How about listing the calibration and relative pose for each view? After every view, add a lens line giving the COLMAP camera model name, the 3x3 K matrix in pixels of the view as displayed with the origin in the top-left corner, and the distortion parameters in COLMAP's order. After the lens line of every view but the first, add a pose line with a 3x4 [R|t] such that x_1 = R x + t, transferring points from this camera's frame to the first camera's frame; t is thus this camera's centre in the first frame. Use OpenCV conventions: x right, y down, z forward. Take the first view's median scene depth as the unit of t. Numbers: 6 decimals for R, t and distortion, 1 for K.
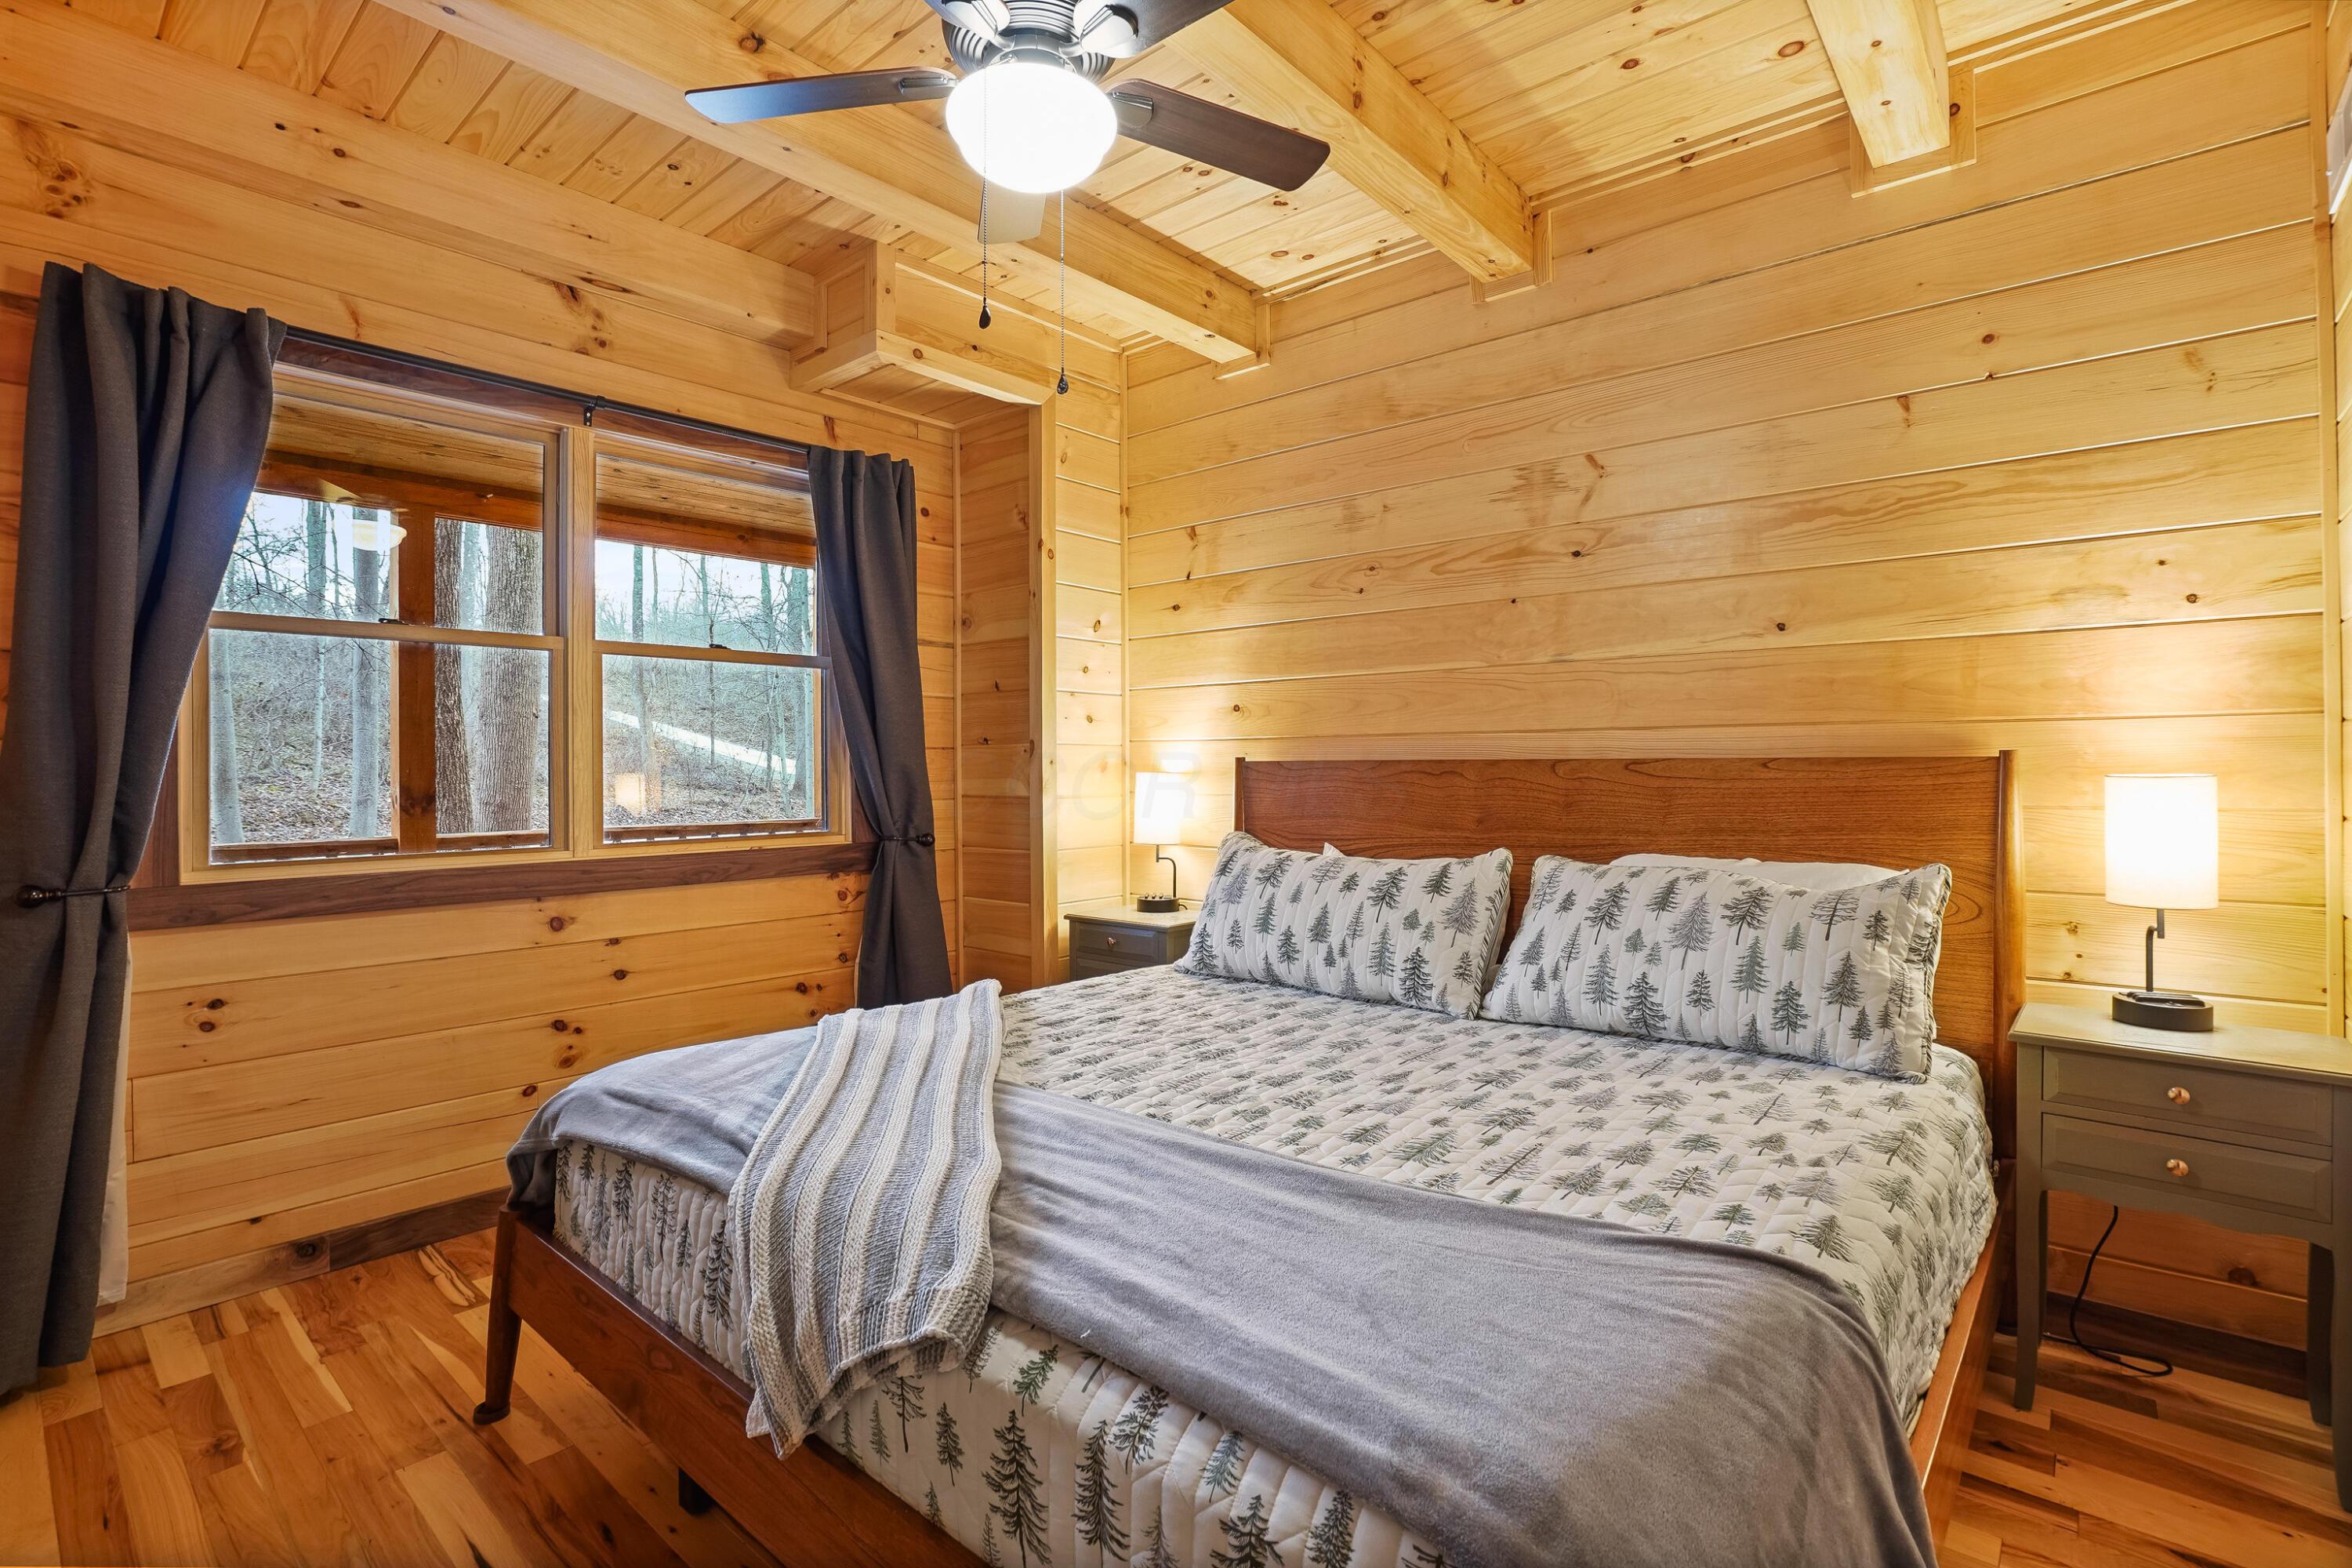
lens RADIAL K [[1112.1, 0, 1167.6], [0, 1112.1, 733.1], [0, 0, 1]] dist [0.000190, -0.010546]
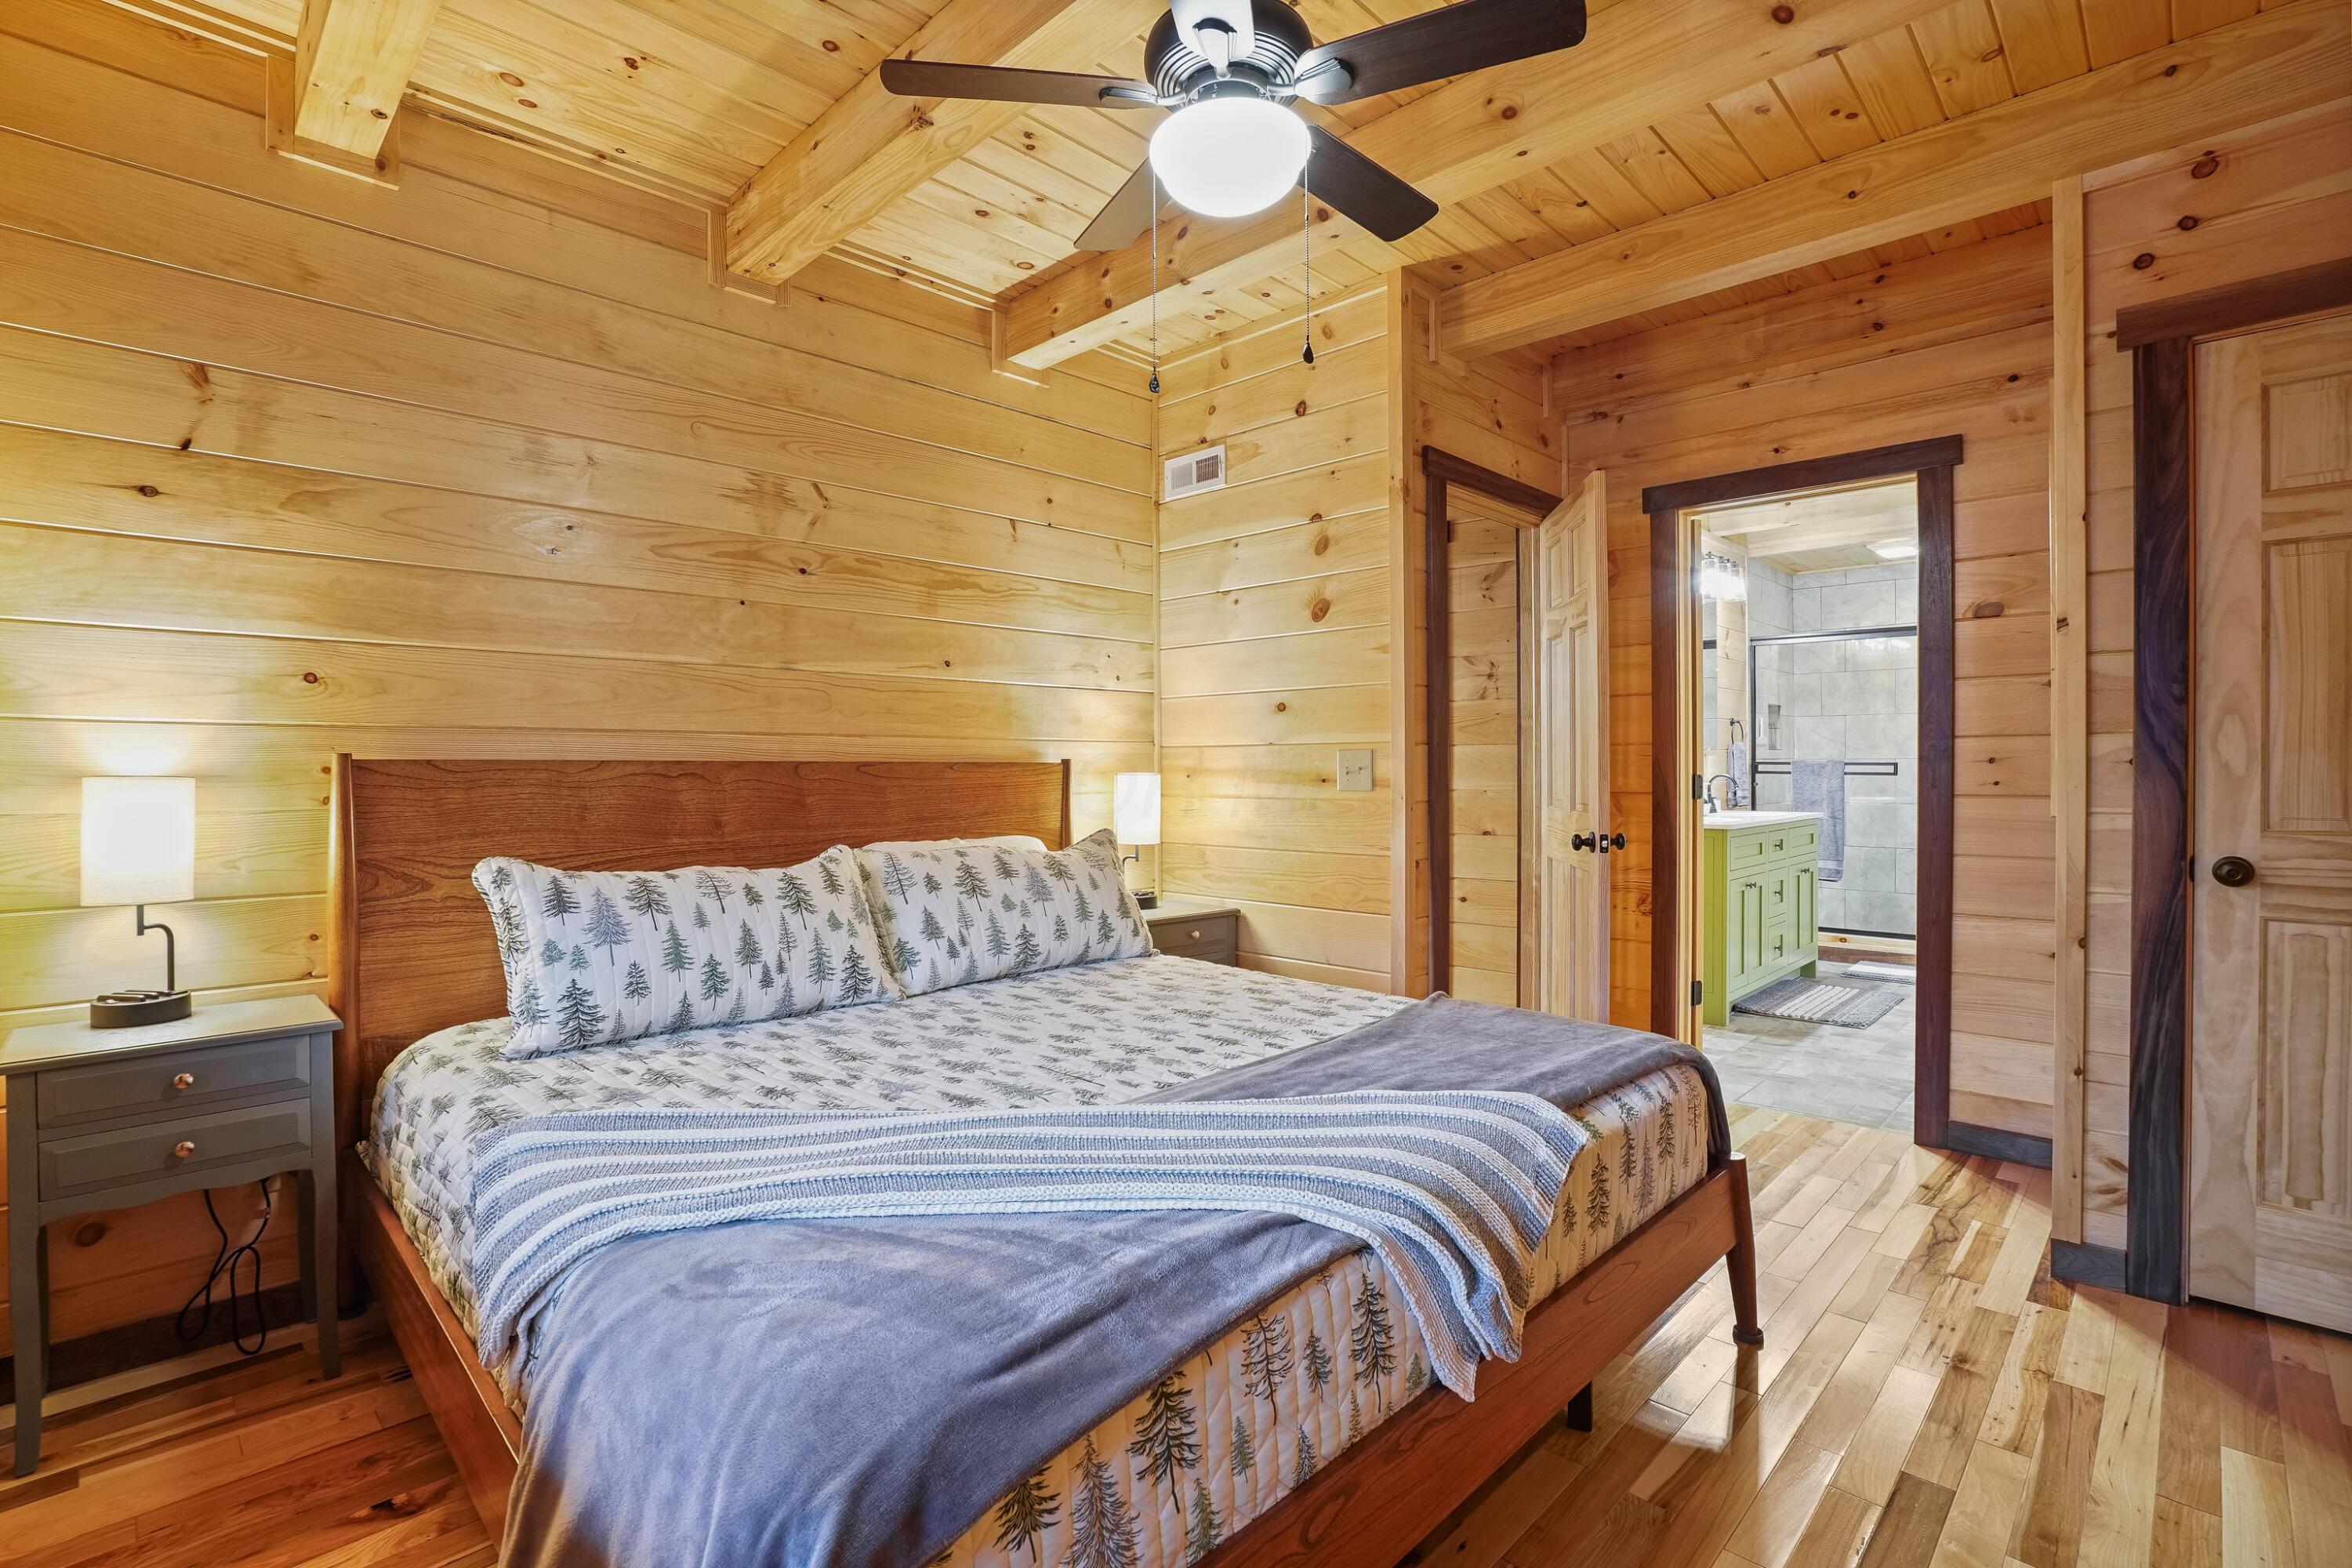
lens RADIAL K [[1101.1, 0, 1170.6], [0, 1101.1, 769.1], [0, 0, 1]] dist [-0.057156, 0.024126]
pose [[0.073045, 0.002001, 0.997327, -0.680700], [-0.030590, 0.999532, 0.000235, 0.019958], [-0.996859, -0.030525, 0.073072, 0.577486]]
